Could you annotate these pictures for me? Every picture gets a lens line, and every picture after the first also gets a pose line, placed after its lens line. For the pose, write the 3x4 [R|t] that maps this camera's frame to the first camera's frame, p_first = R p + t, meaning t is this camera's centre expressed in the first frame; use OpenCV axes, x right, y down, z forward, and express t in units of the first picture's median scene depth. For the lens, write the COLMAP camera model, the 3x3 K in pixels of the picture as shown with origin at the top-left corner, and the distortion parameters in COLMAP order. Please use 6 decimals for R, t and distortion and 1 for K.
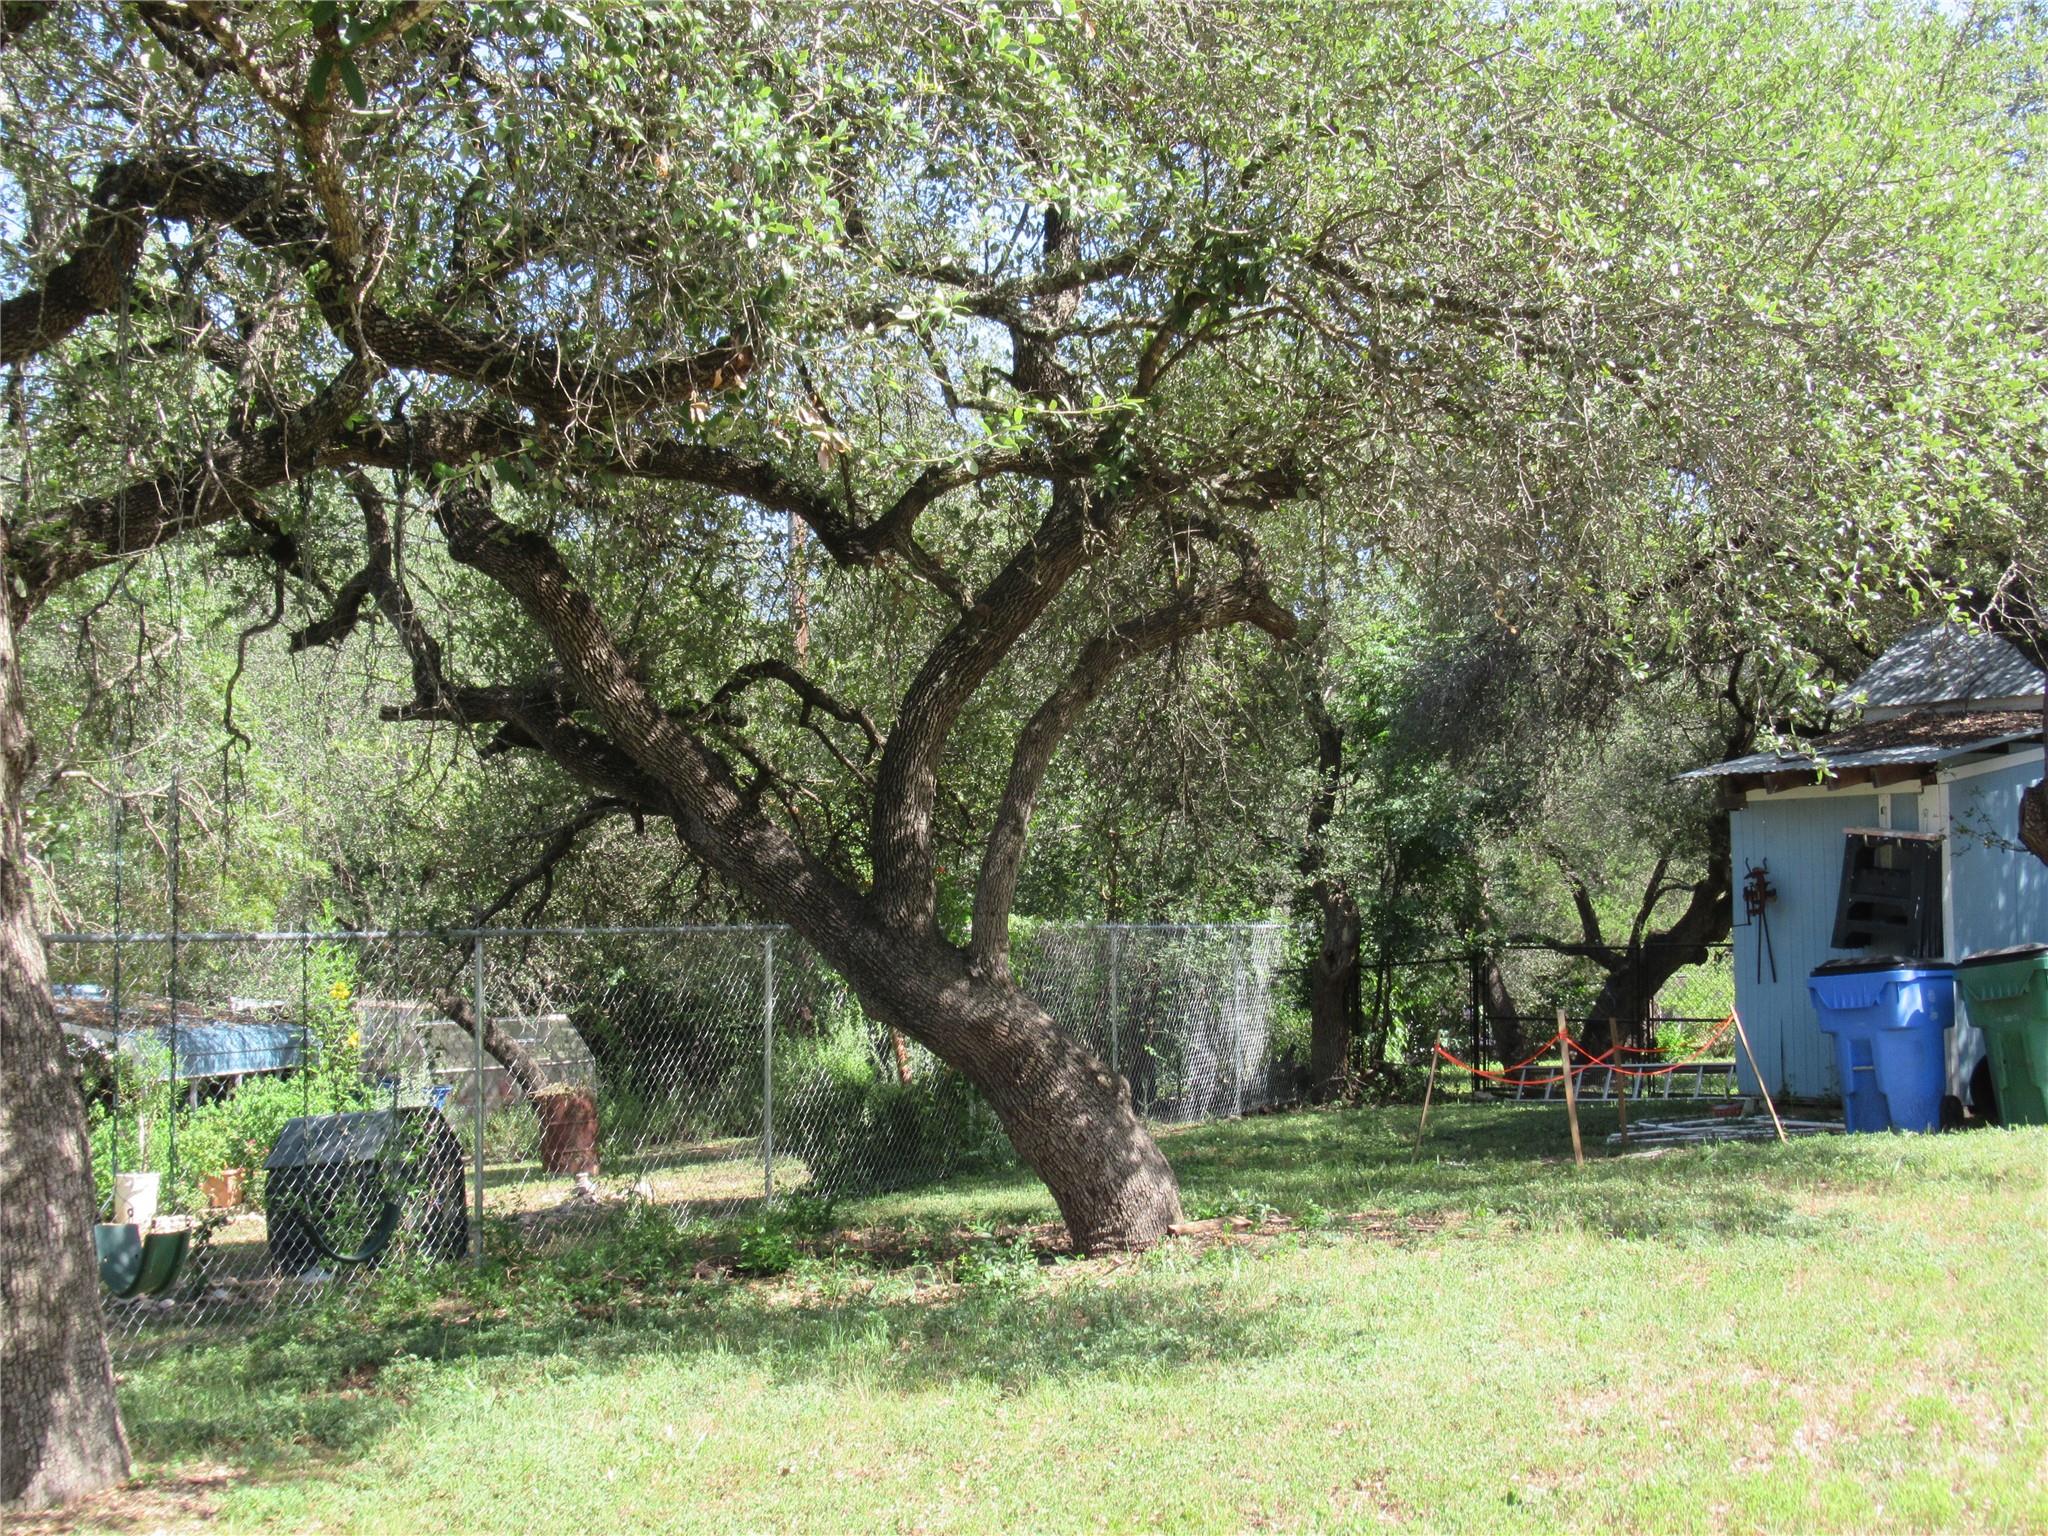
lens RADIAL K [[2483.6, 0, 1023.3], [0, 2483.6, 759.8], [0, 0, 1]] dist [-0.014059, 0.000000]
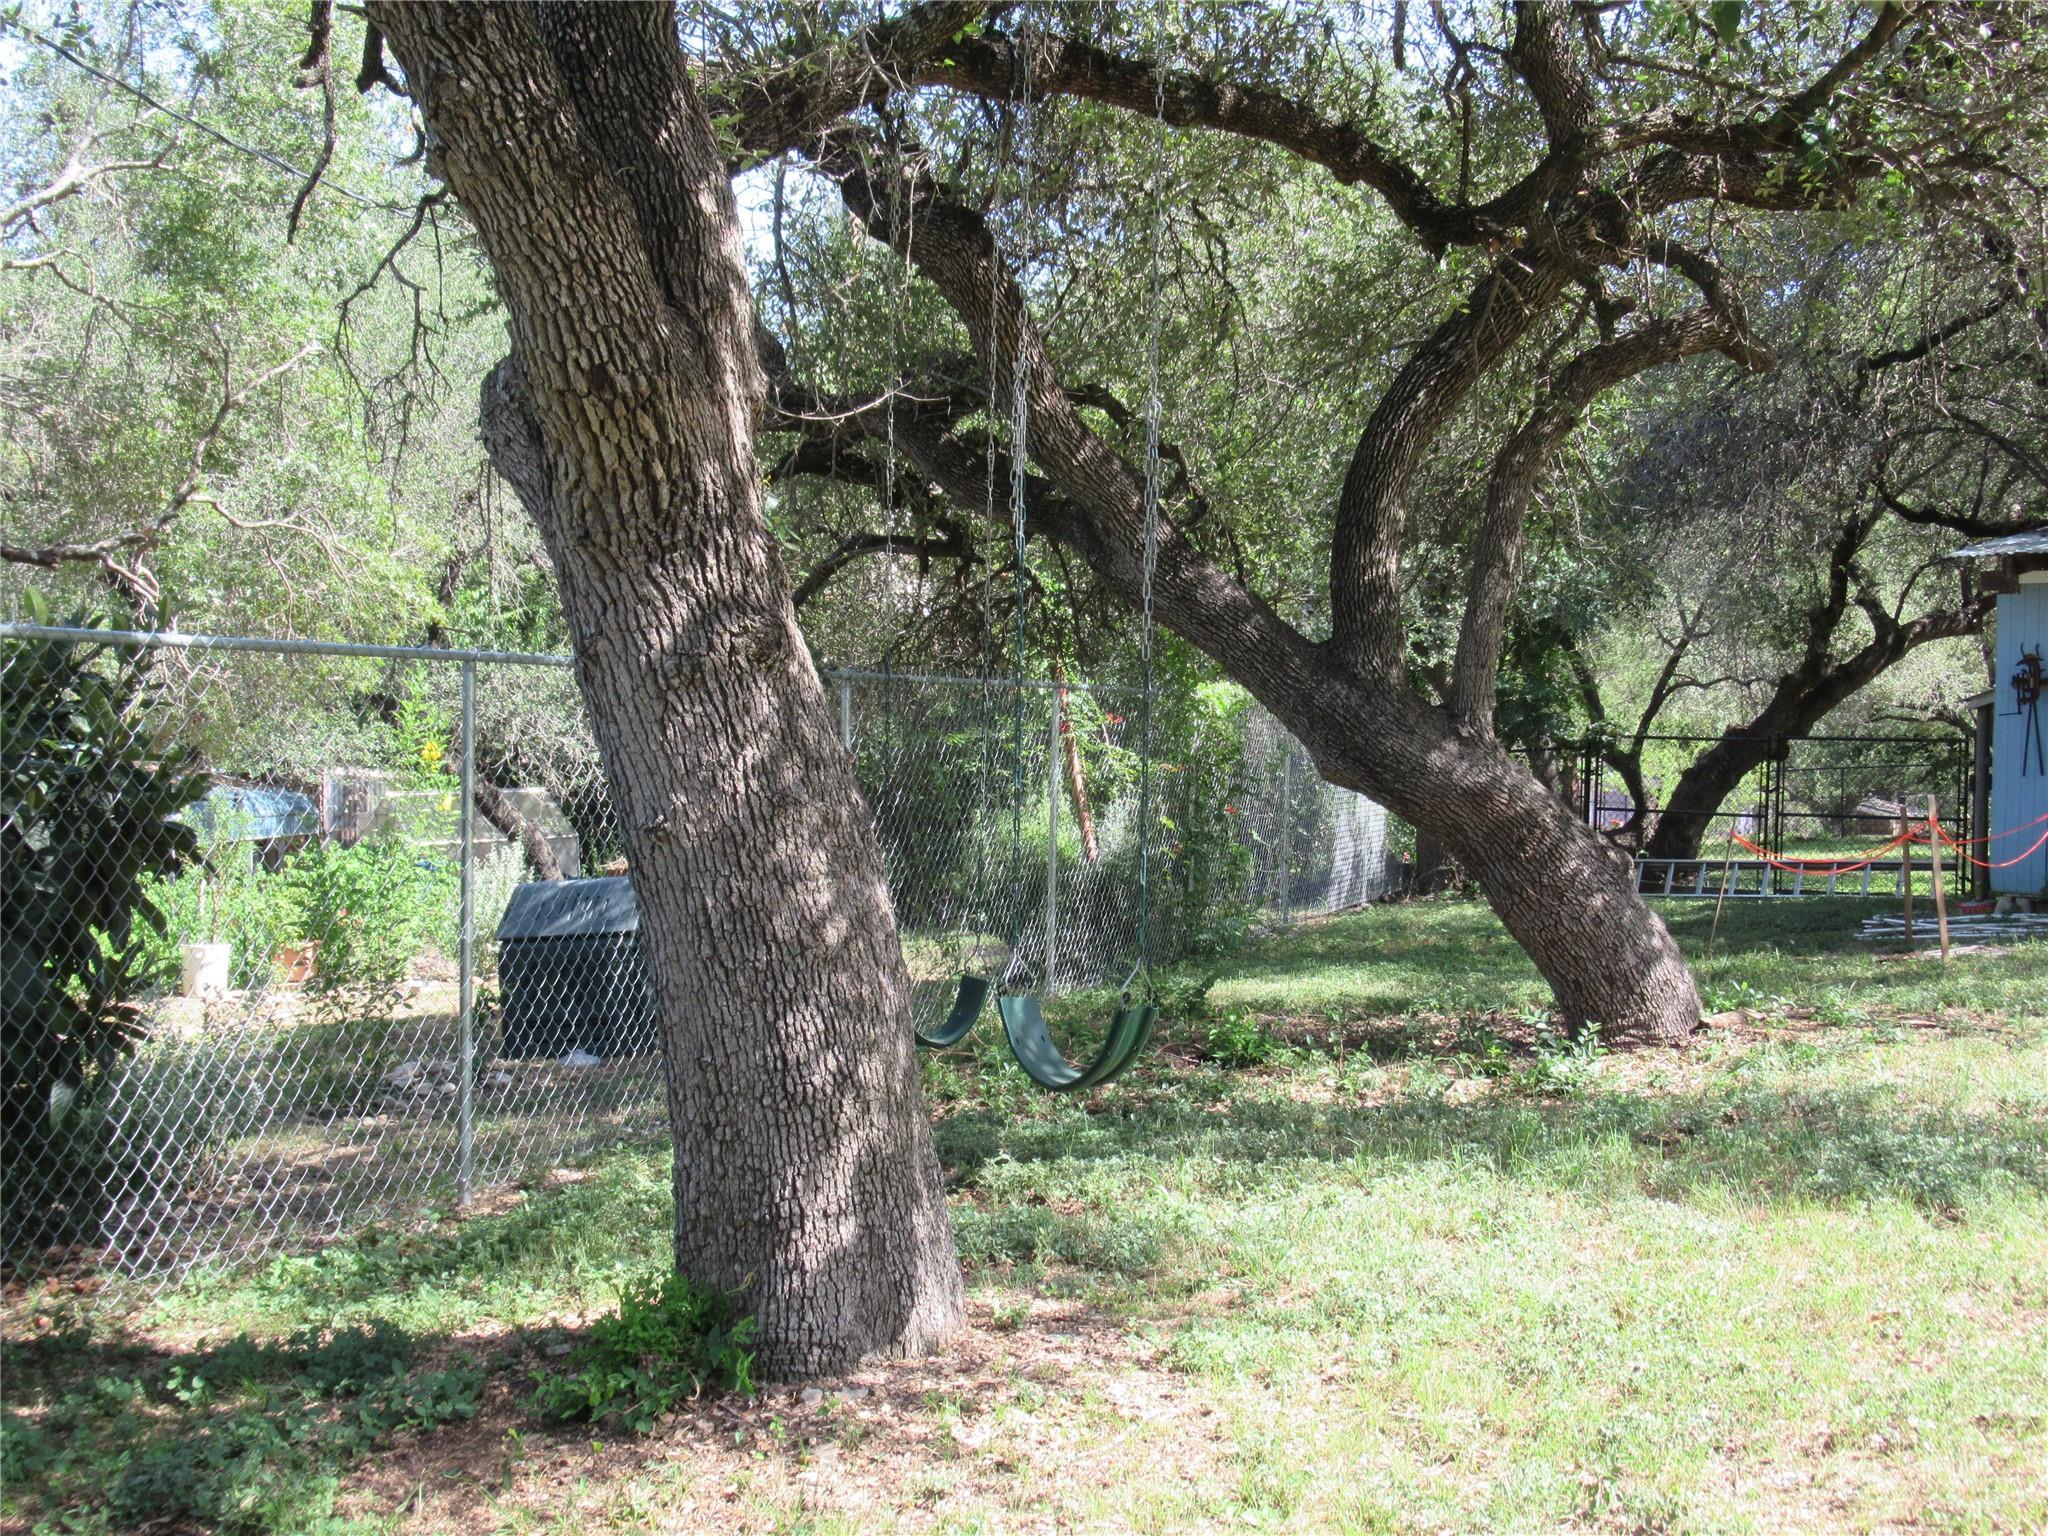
lens RADIAL K [[2483.6, 0, 1022.2], [0, 2483.6, 771.8], [0, 0, 1]] dist [-0.014059, 0.000000]
pose [[0.997037, 0.024100, 0.073051, -0.247558], [-0.030430, 0.995760, 0.086806, 0.028247], [-0.070650, -0.088772, 0.993543, 0.133814]]
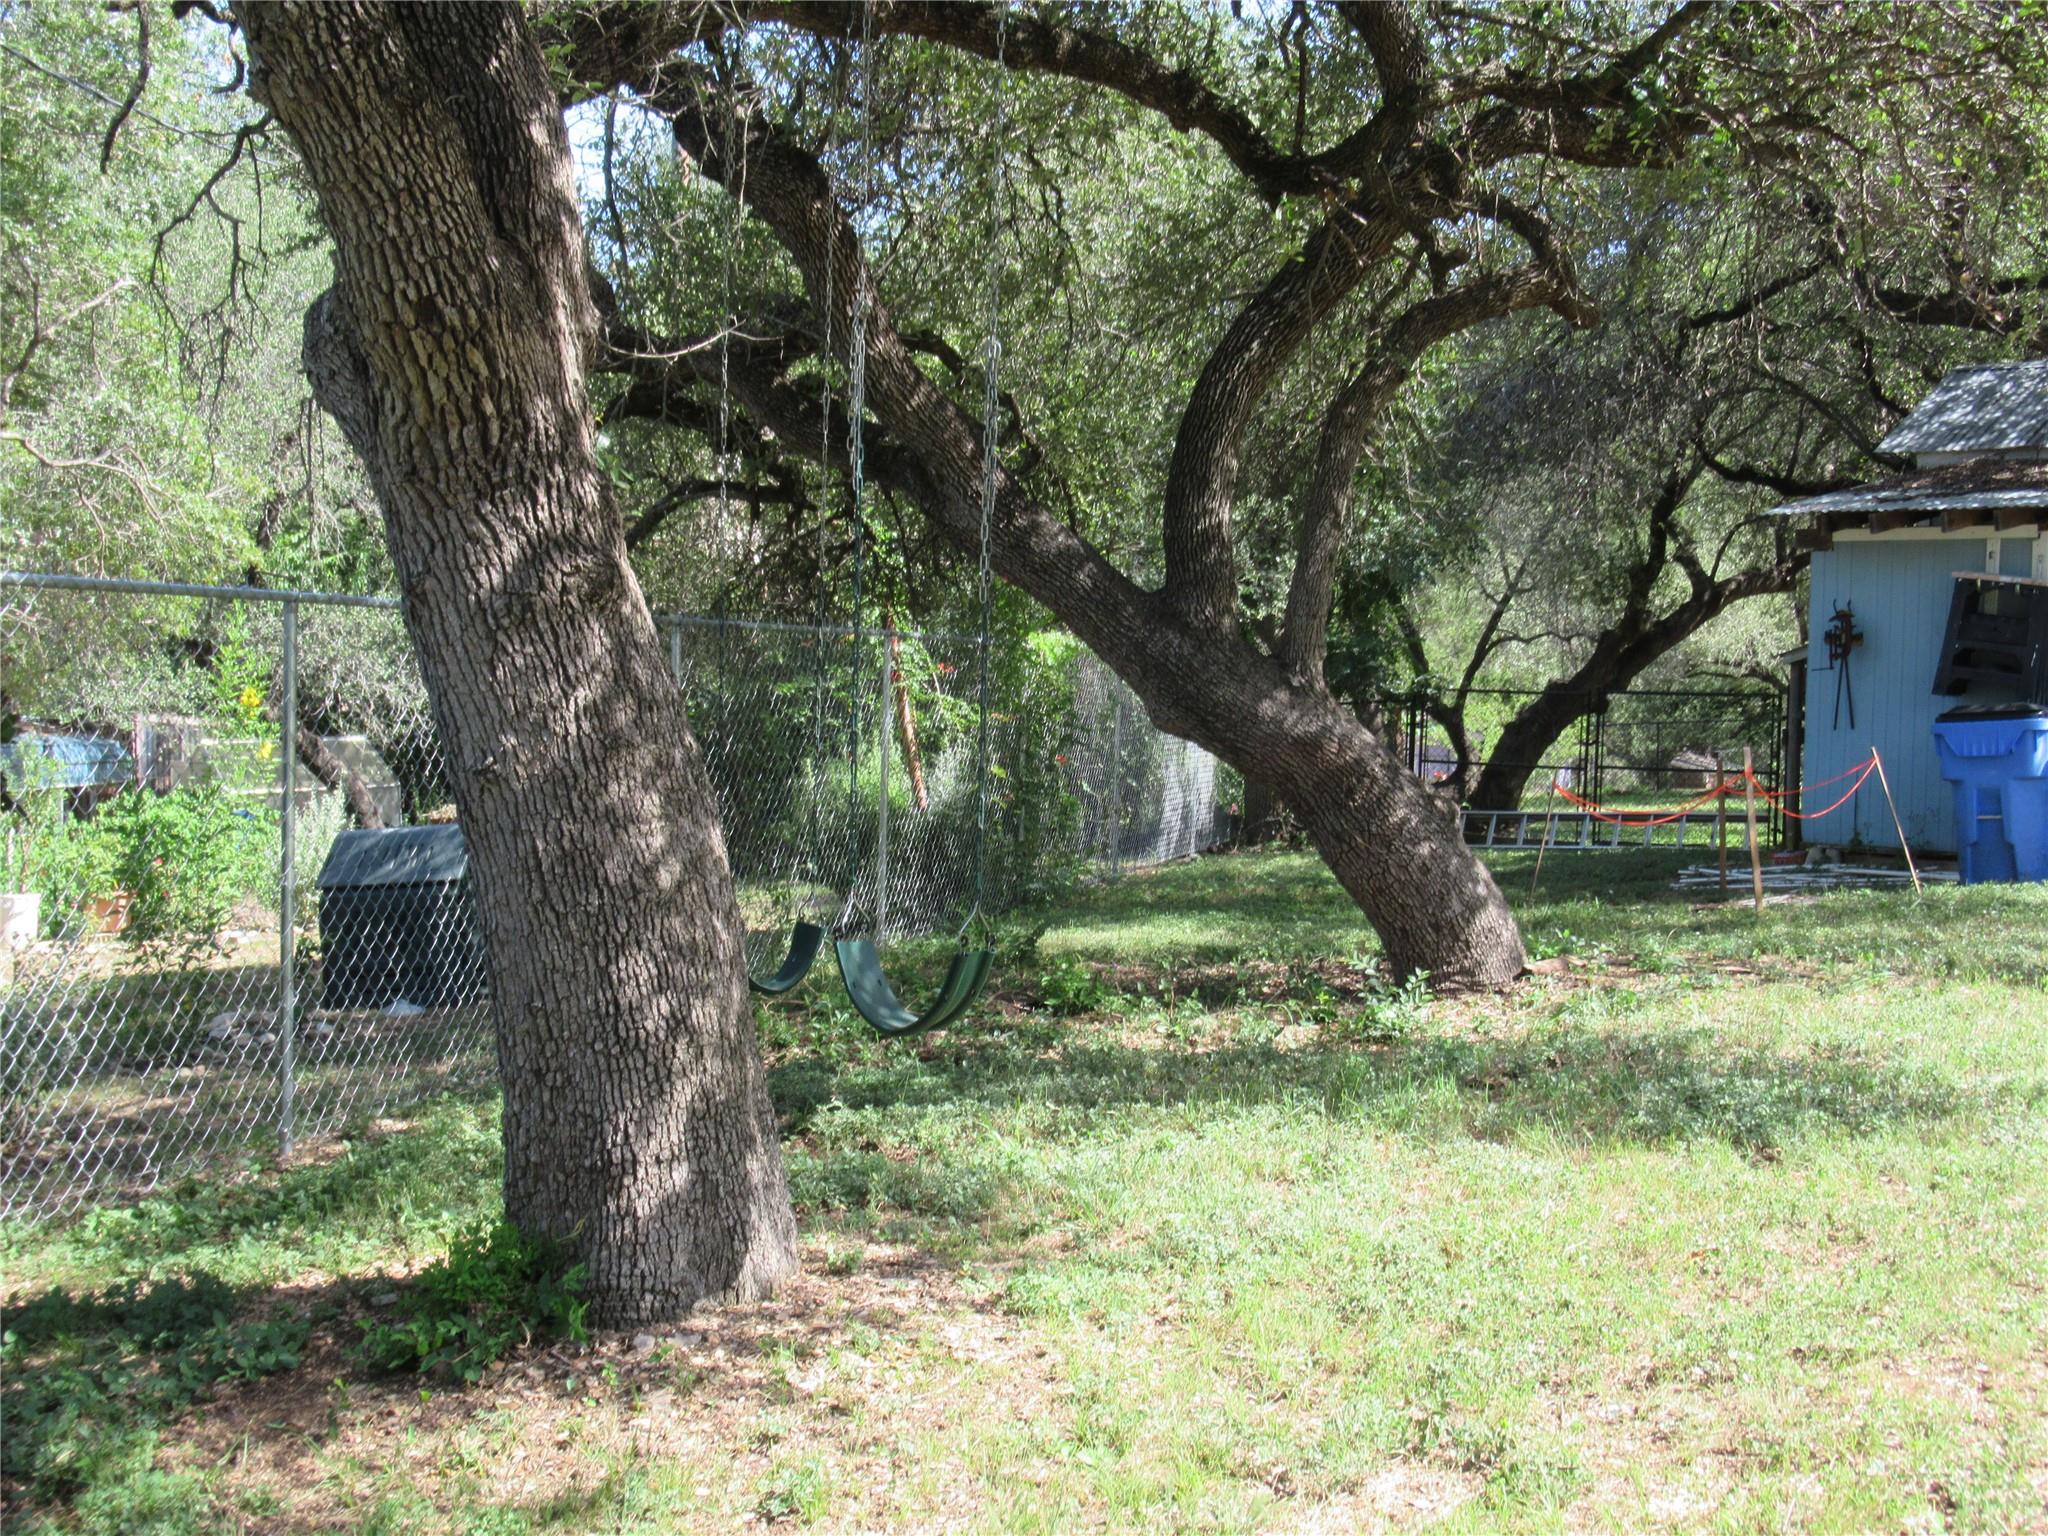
lens RADIAL K [[2483.6, 0, 1017.6], [0, 2483.6, 768.9], [0, 0, 1]] dist [-0.014059, 0.000000]
pose [[0.989780, 0.026377, 0.140141, -0.248780], [-0.041002, 0.993886, 0.102517, 0.030101], [-0.136580, -0.107216, 0.984810, 0.135826]]
